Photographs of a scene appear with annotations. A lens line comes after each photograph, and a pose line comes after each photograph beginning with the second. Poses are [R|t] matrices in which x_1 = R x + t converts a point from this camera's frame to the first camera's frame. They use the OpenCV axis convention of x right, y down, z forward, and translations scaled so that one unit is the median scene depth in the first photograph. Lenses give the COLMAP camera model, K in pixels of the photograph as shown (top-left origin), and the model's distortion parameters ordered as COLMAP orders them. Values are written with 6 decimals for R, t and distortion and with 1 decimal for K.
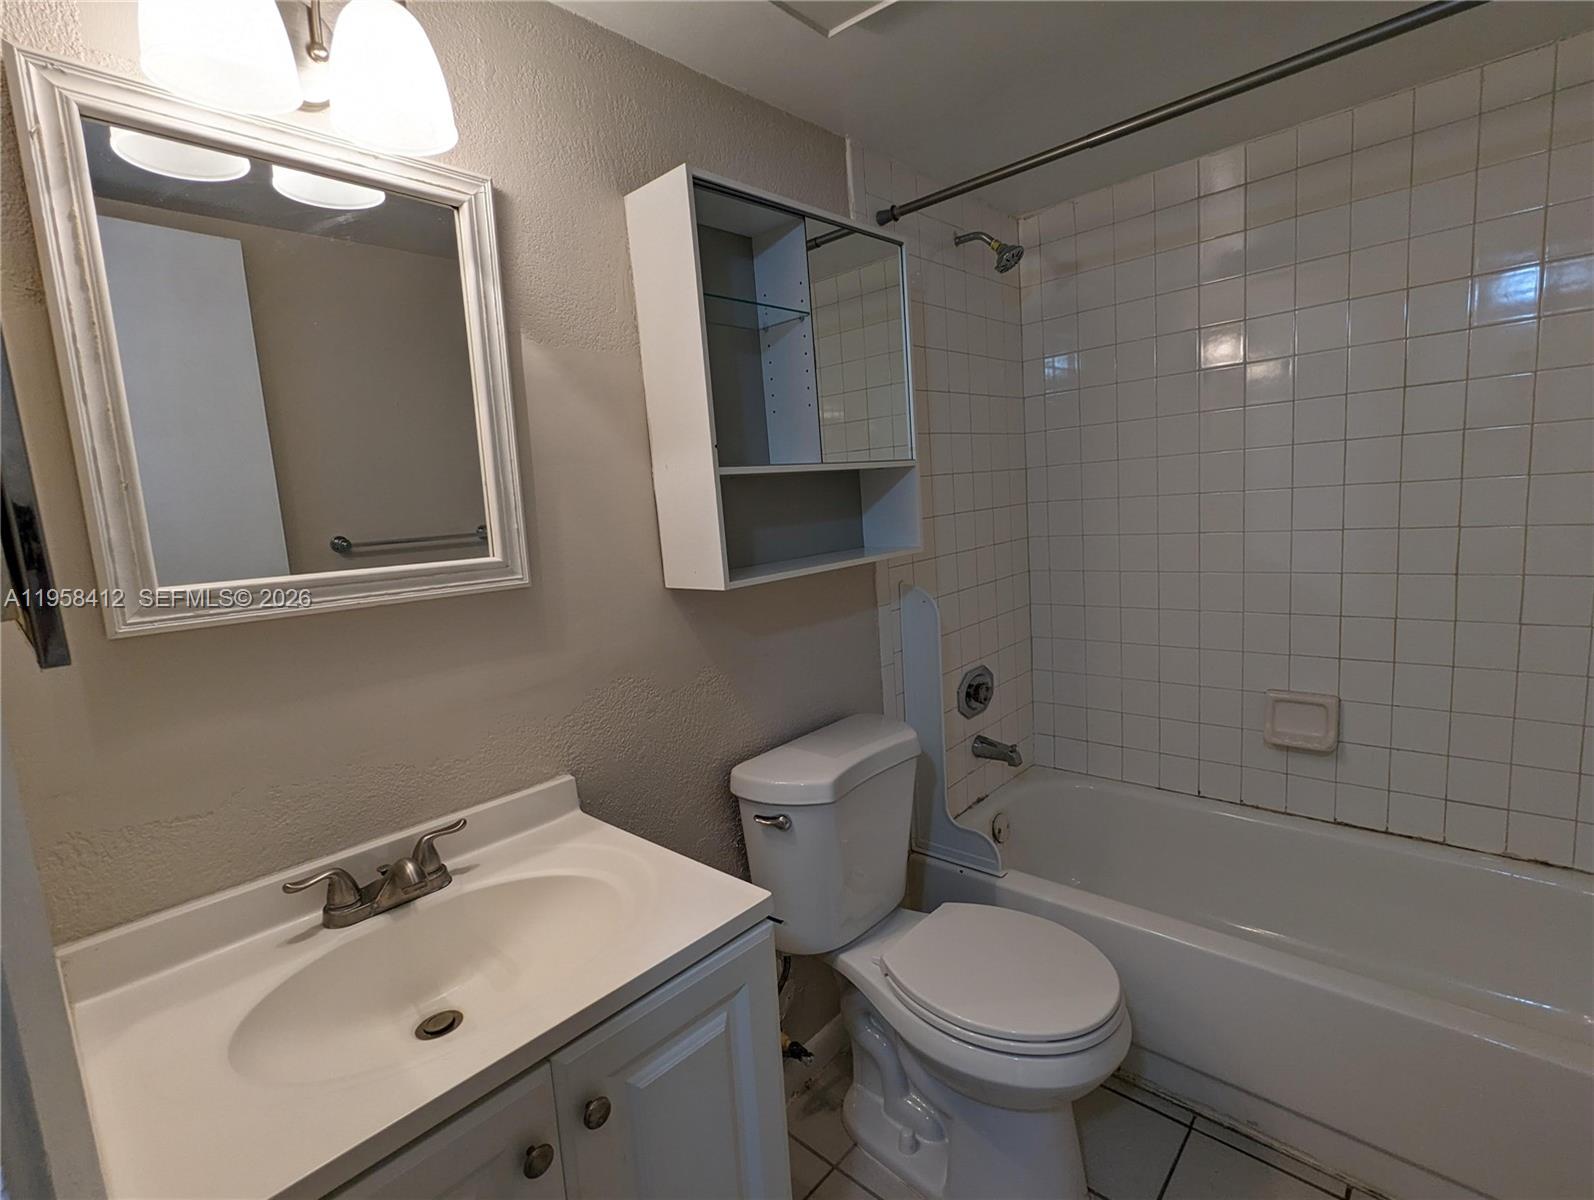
lens RADIAL K [[749.1, 0, 801.8], [0, 749.1, 609.0], [0, 0, 1]] dist [0.000885, 0.000076]
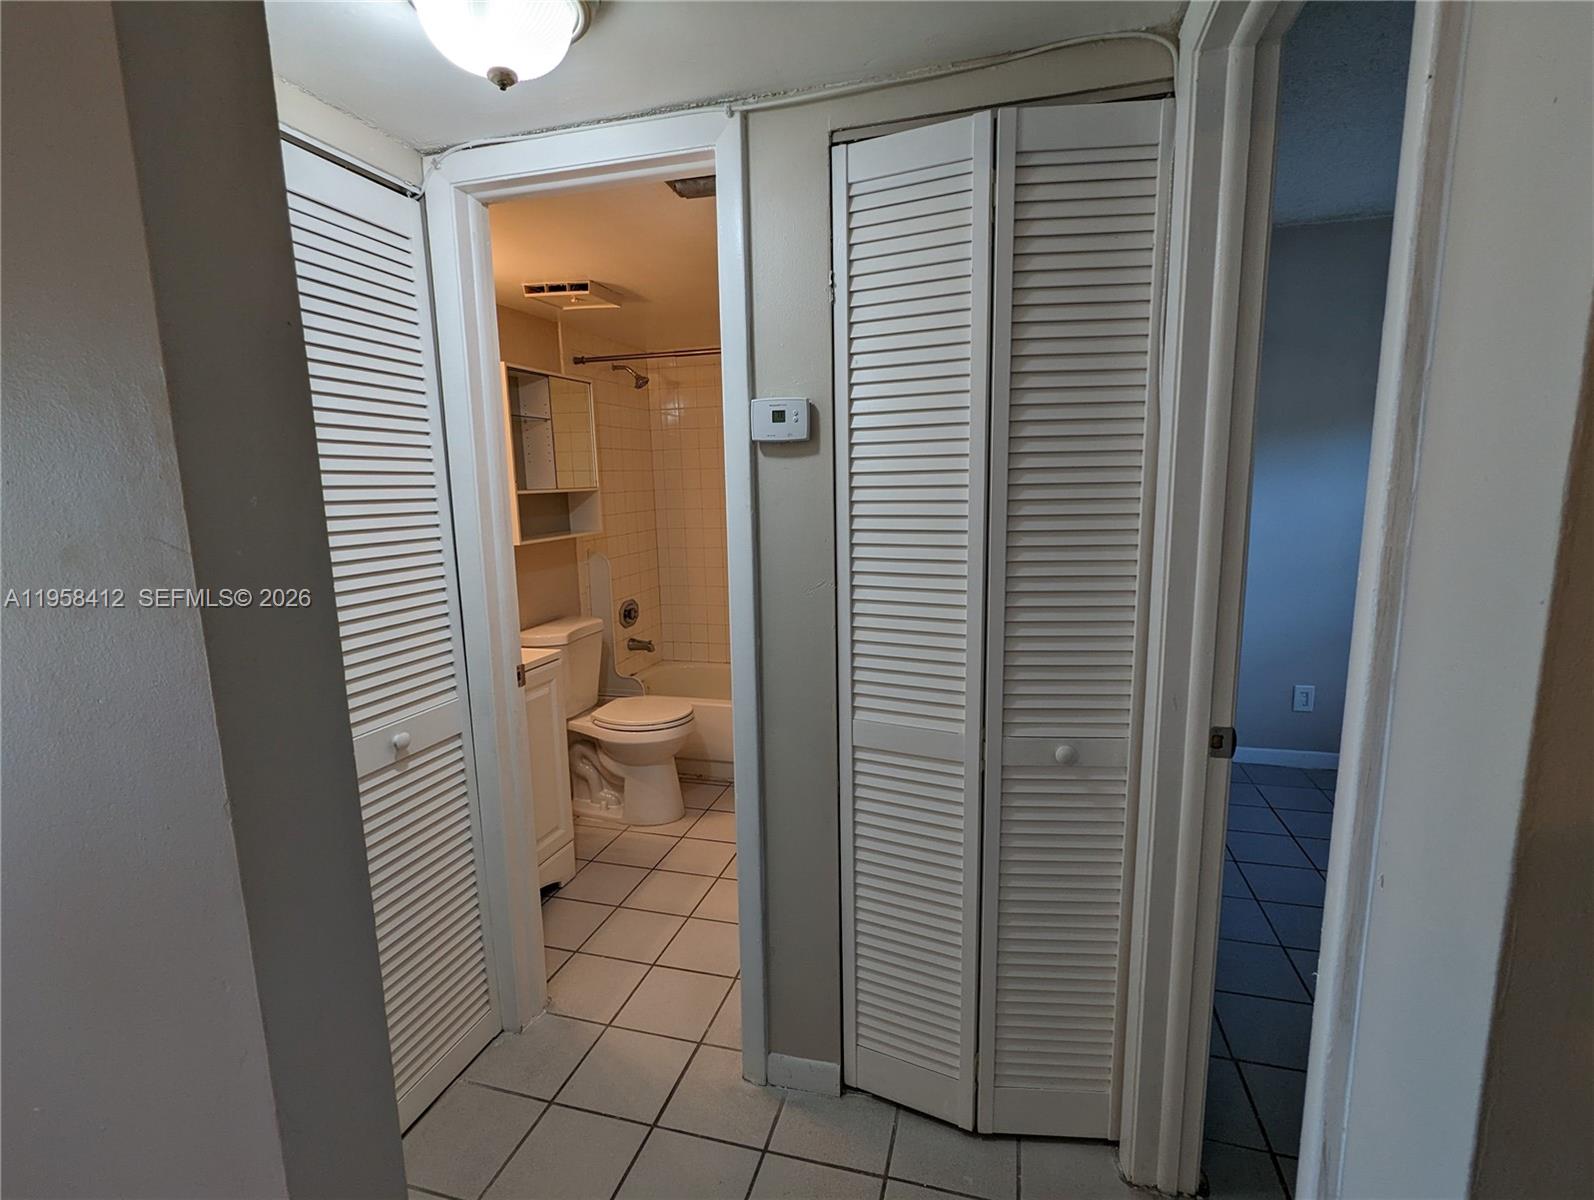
lens RADIAL K [[749.1, 0, 801.8], [0, 749.1, 609.0], [0, 0, 1]] dist [0.000885, 0.000076]
pose [[0.892800, -0.021157, 0.449956, -0.245576], [0.021636, 0.999758, 0.004077, 0.119100], [-0.449934, 0.006095, 0.893041, -0.943364]]
